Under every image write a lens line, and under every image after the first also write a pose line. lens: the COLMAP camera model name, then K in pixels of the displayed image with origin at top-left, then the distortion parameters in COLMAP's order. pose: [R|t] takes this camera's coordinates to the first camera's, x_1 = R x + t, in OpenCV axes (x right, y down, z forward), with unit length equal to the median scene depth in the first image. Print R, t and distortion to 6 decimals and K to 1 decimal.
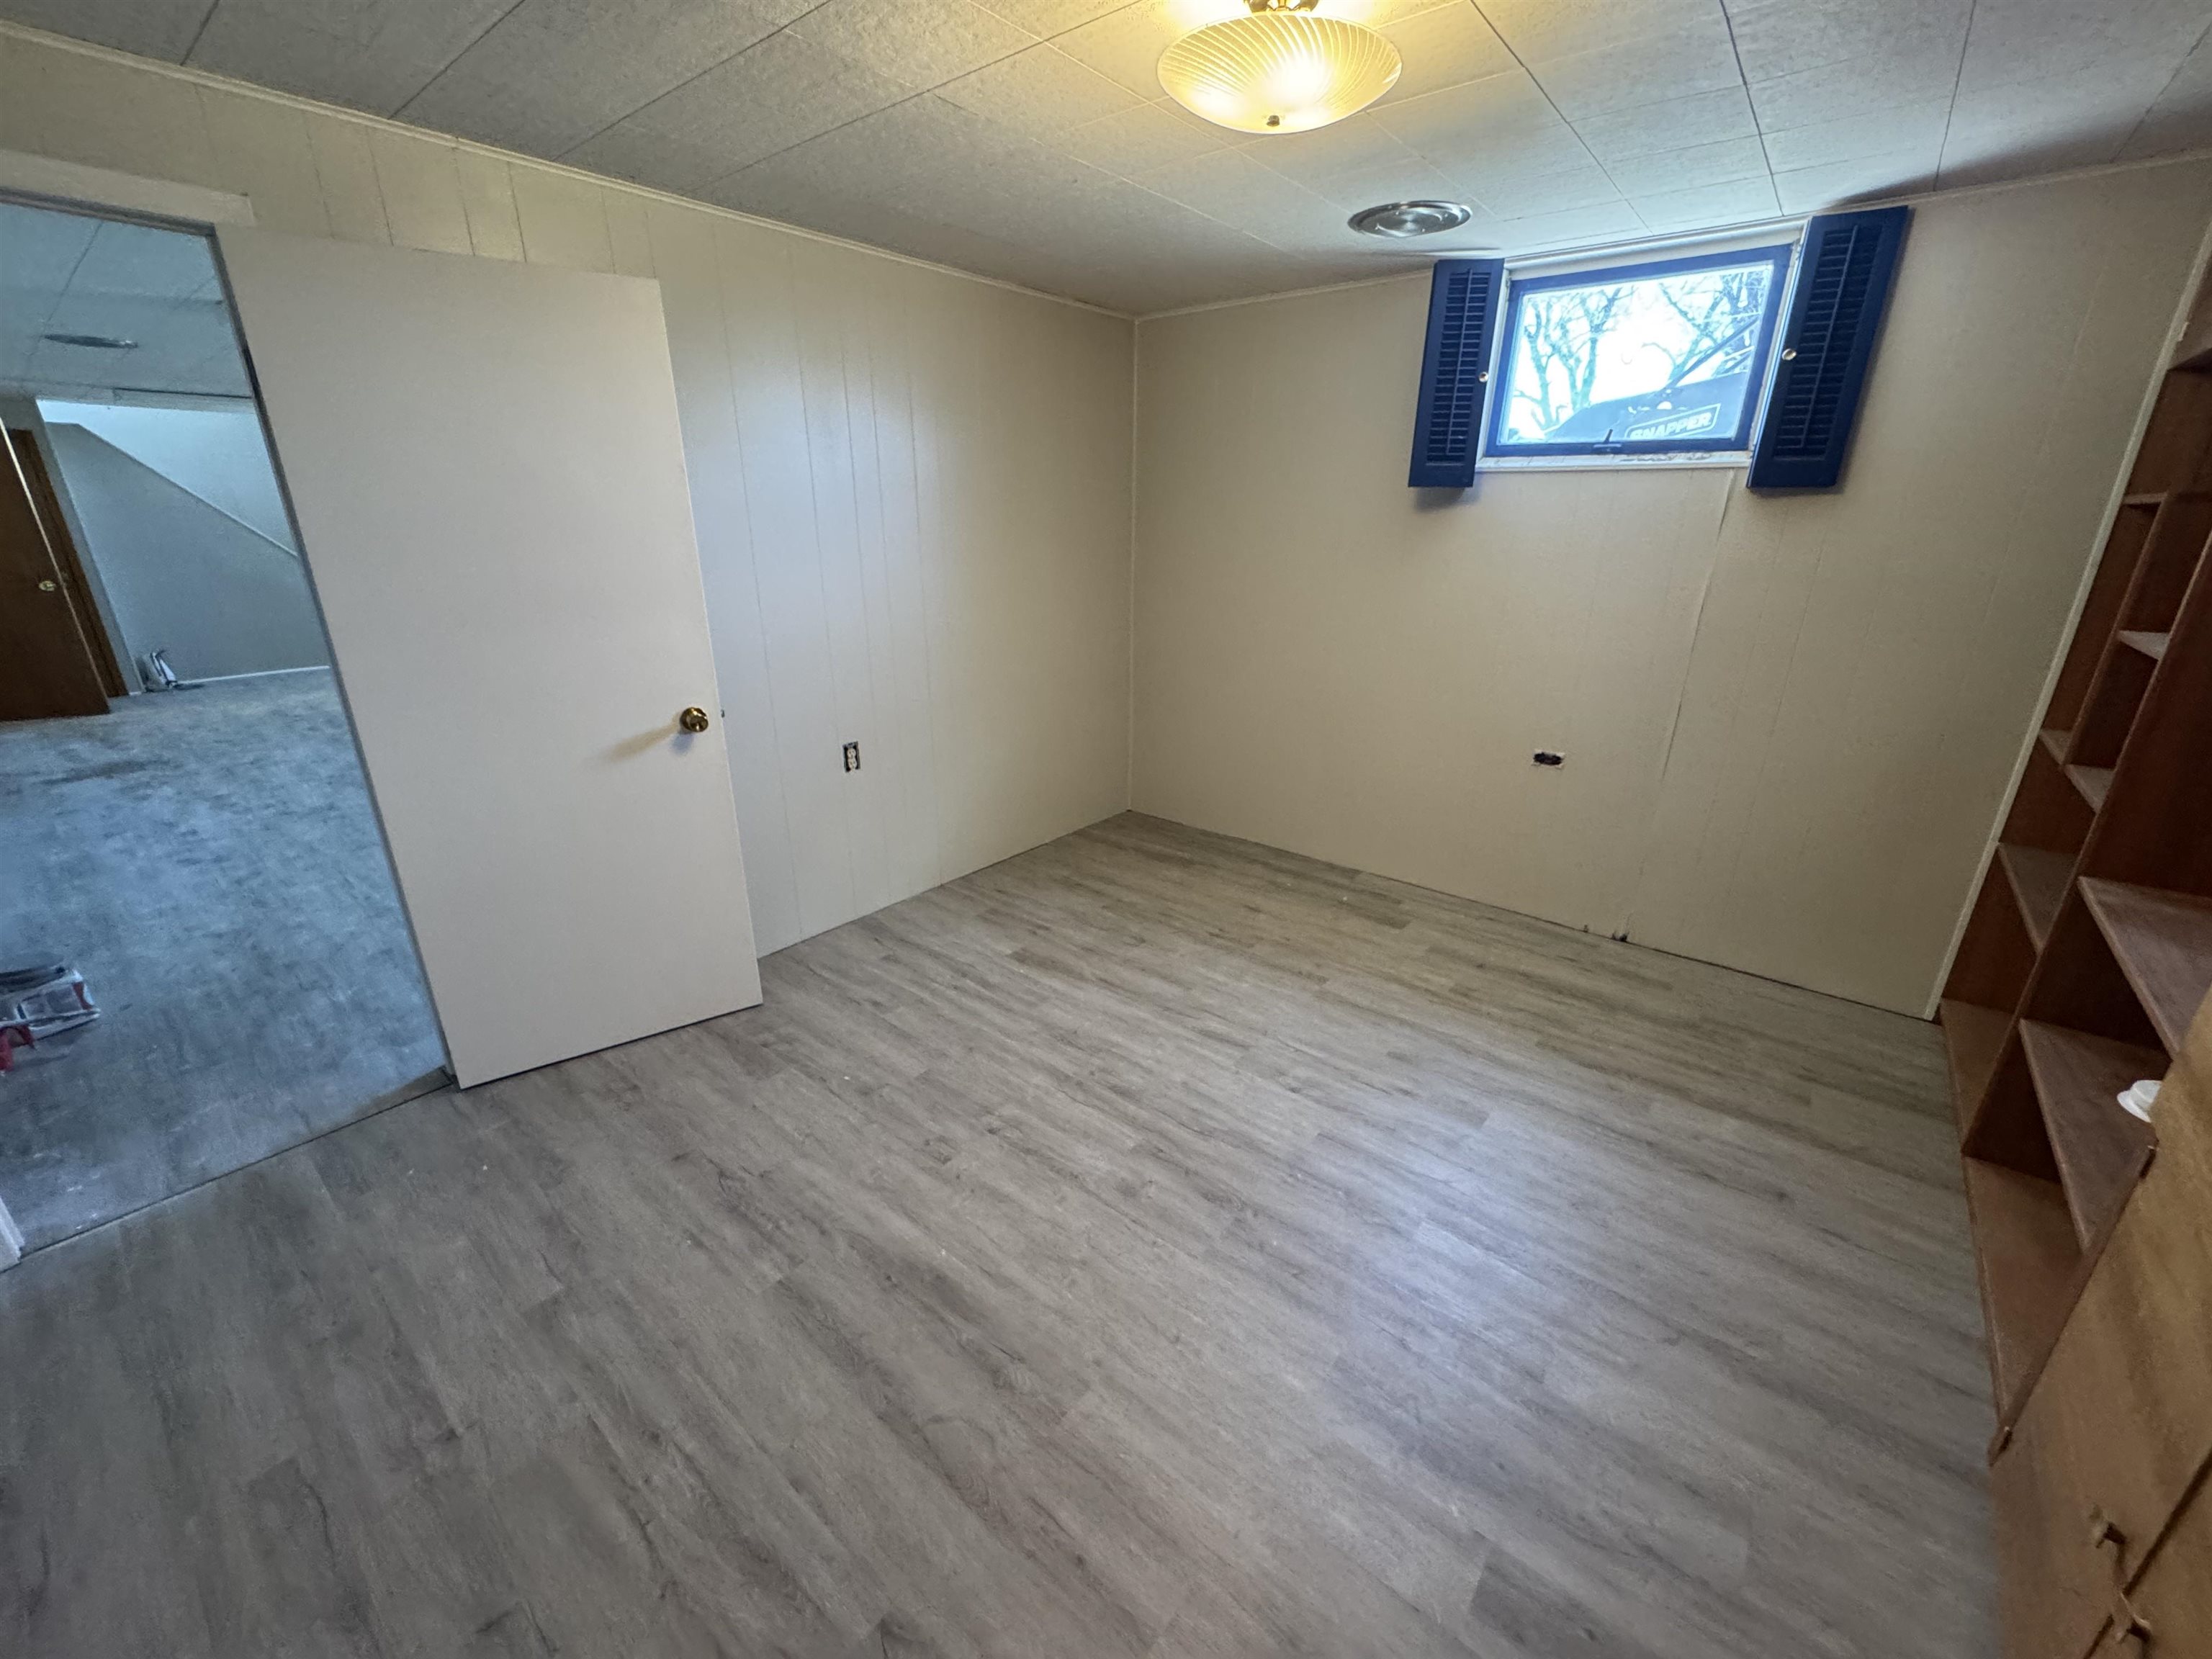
lens RADIAL K [[882.7, 0, 1102.0], [0, 882.7, 831.2], [0, 0, 1]] dist [-0.004280, -0.000018]
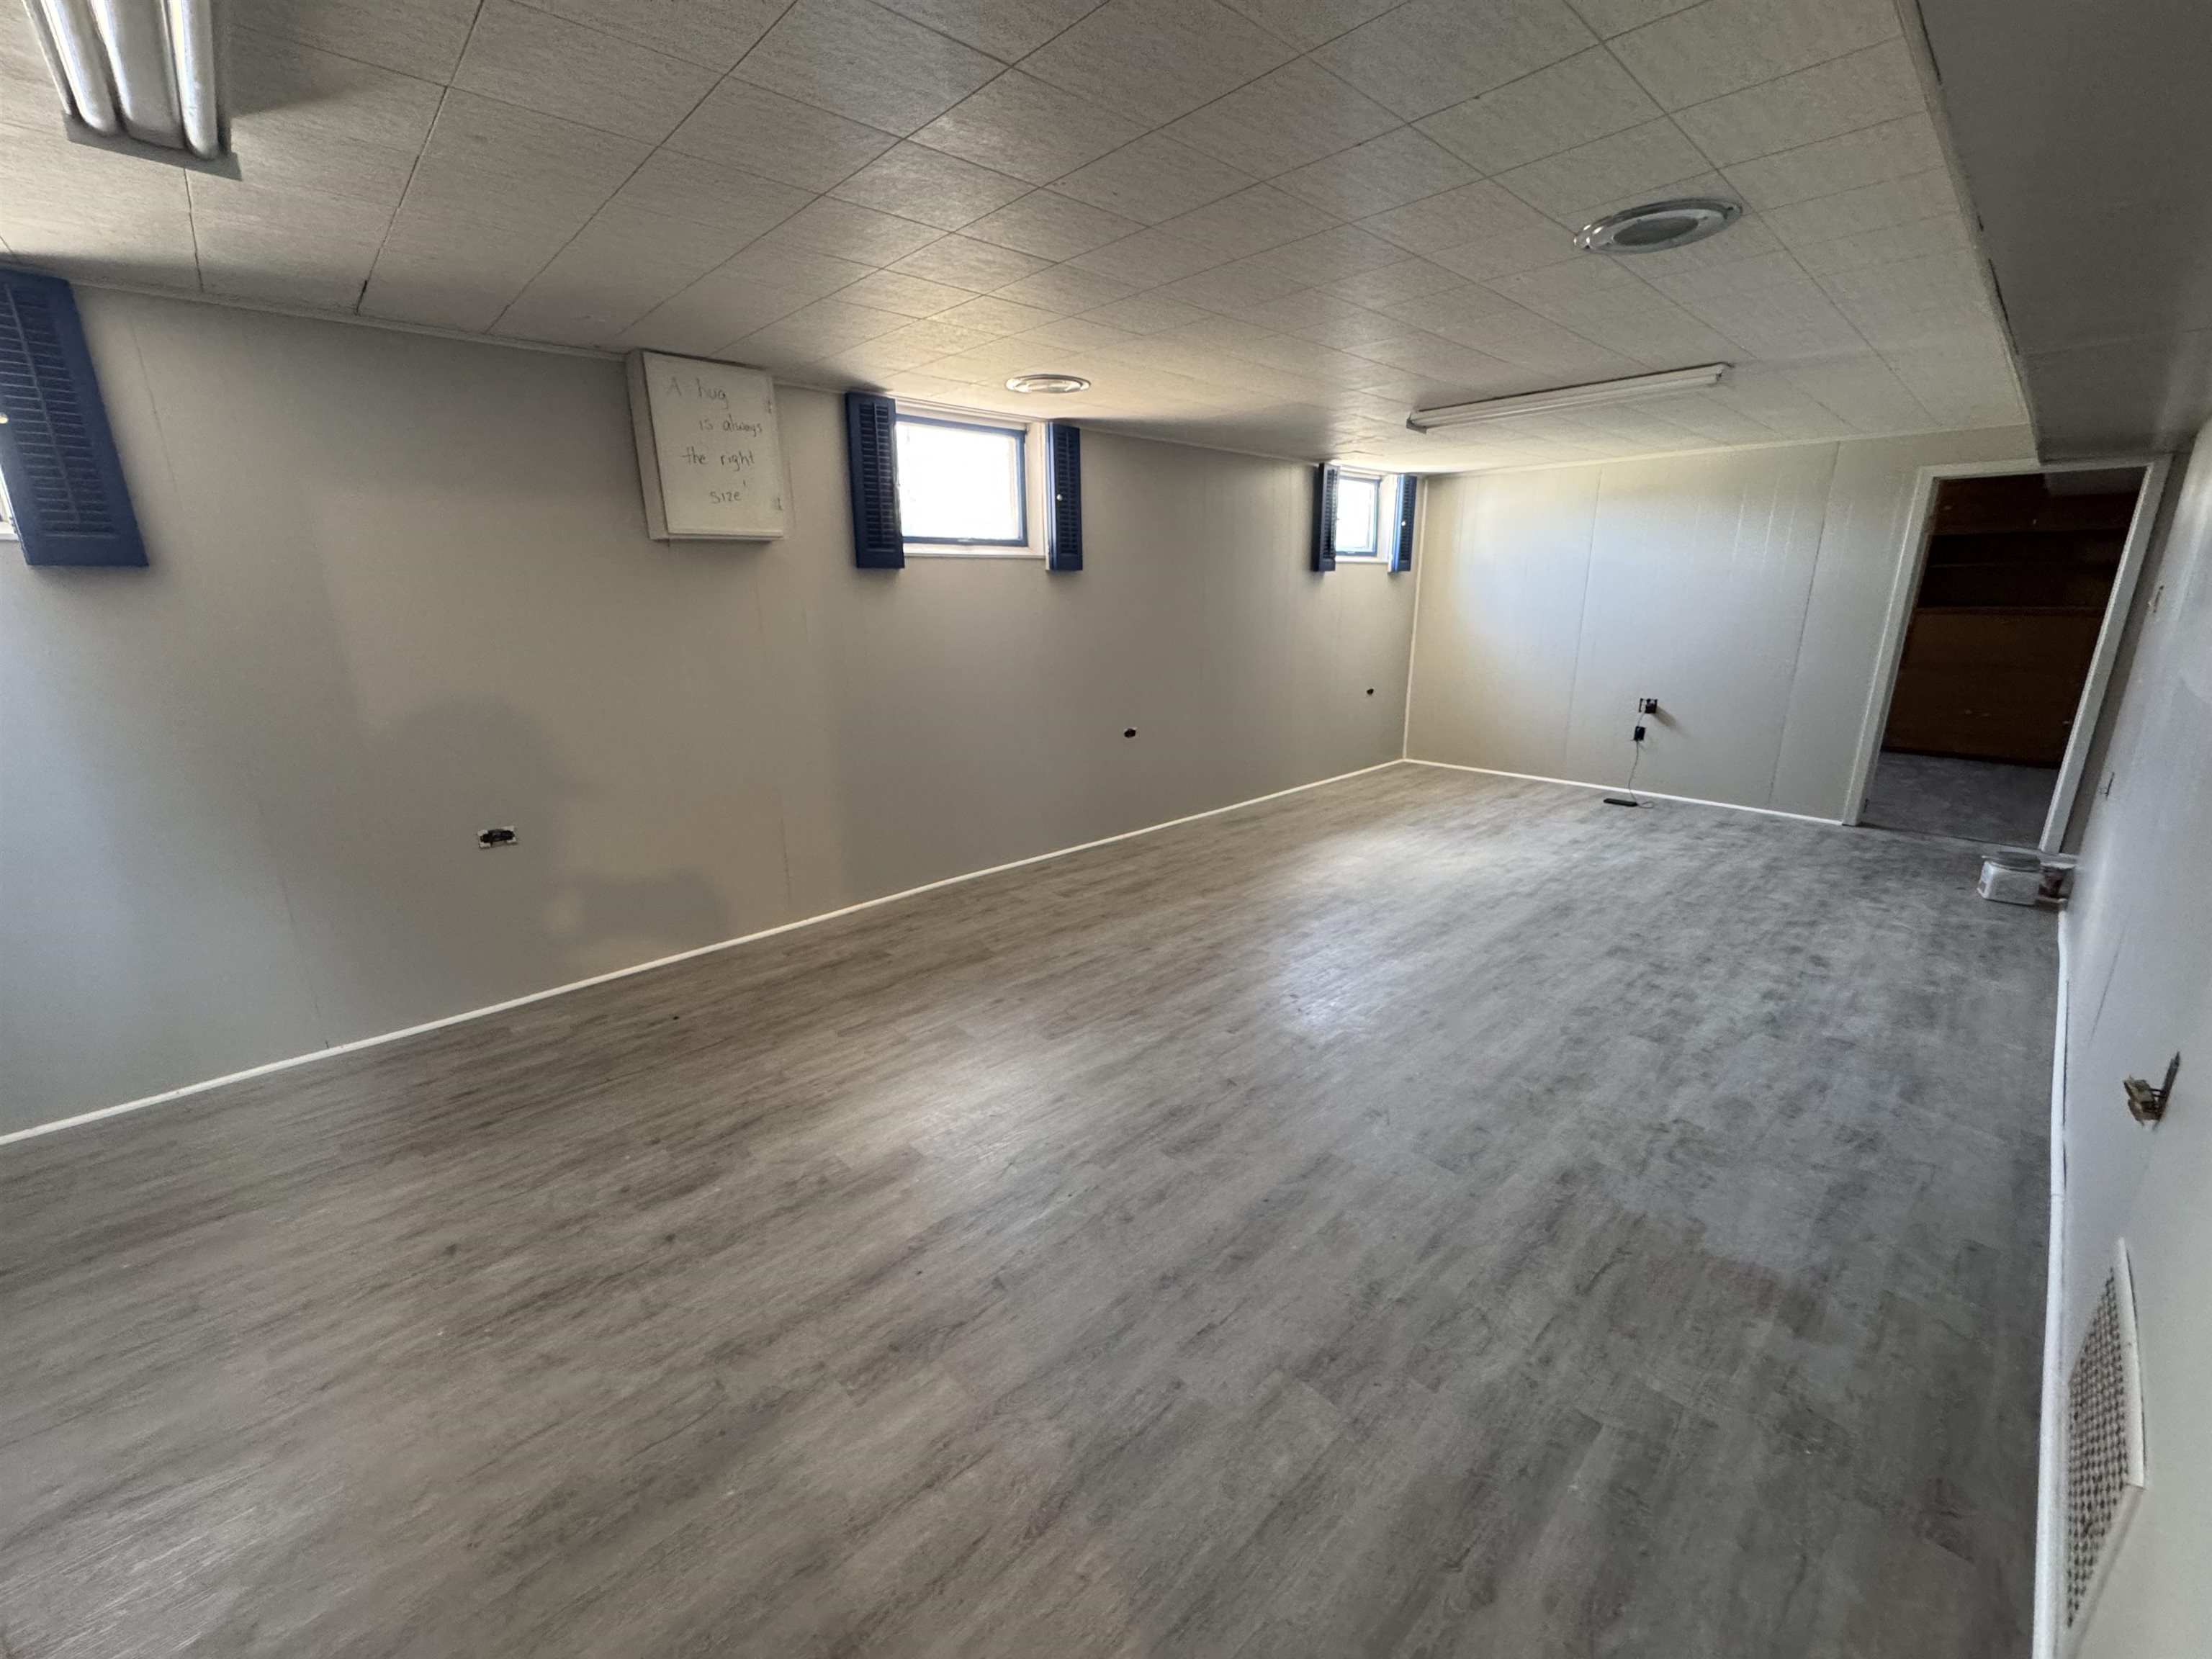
lens RADIAL K [[882.7, 0, 1099.8], [0, 882.7, 823.1], [0, 0, 1]] dist [-0.004280, -0.000018]
pose [[0.133540, -0.263800, 0.955289, -1.208450], [0.349308, 0.914591, 0.203731, -0.330604], [-0.927443, 0.306484, 0.214282, 0.891046]]
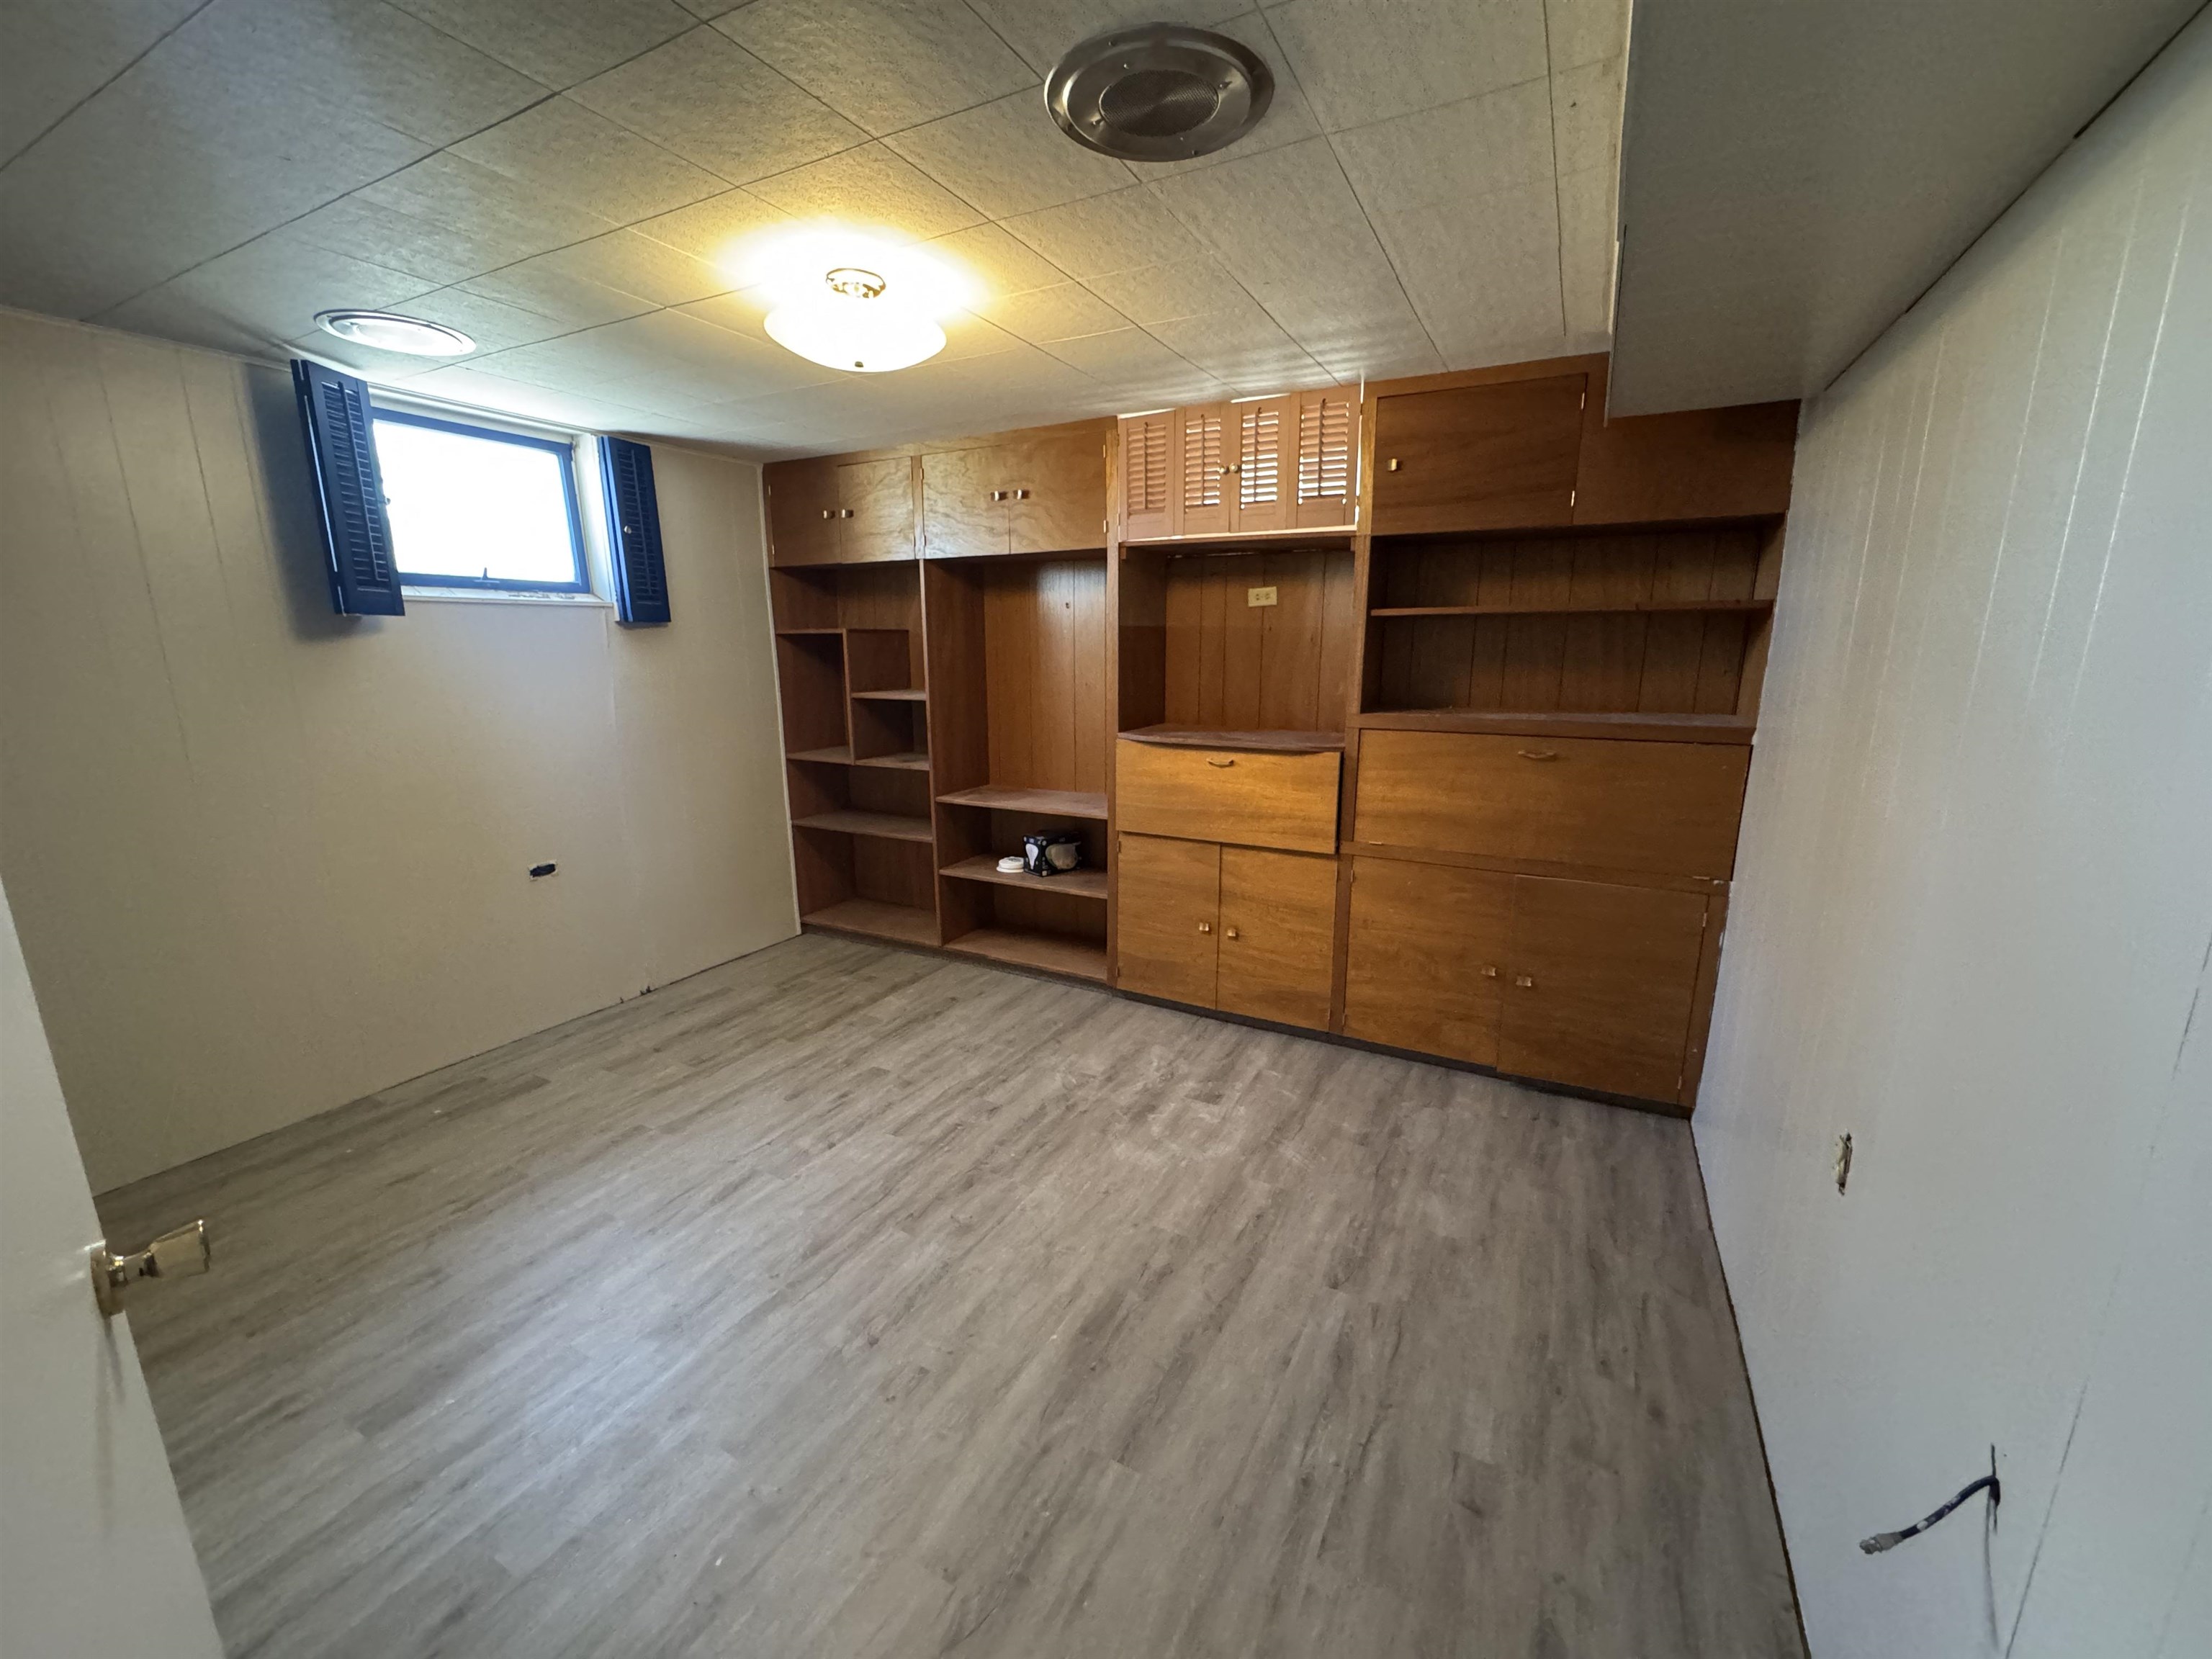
lens RADIAL K [[882.7, 0, 1109.3], [0, 882.7, 832.1], [0, 0, 1]] dist [-0.004280, -0.000018]
pose [[-0.194466, -0.215084, 0.957038, -0.997426], [0.339121, 0.900761, 0.271344, -0.292688], [-0.920424, 0.377318, -0.102228, 0.785793]]
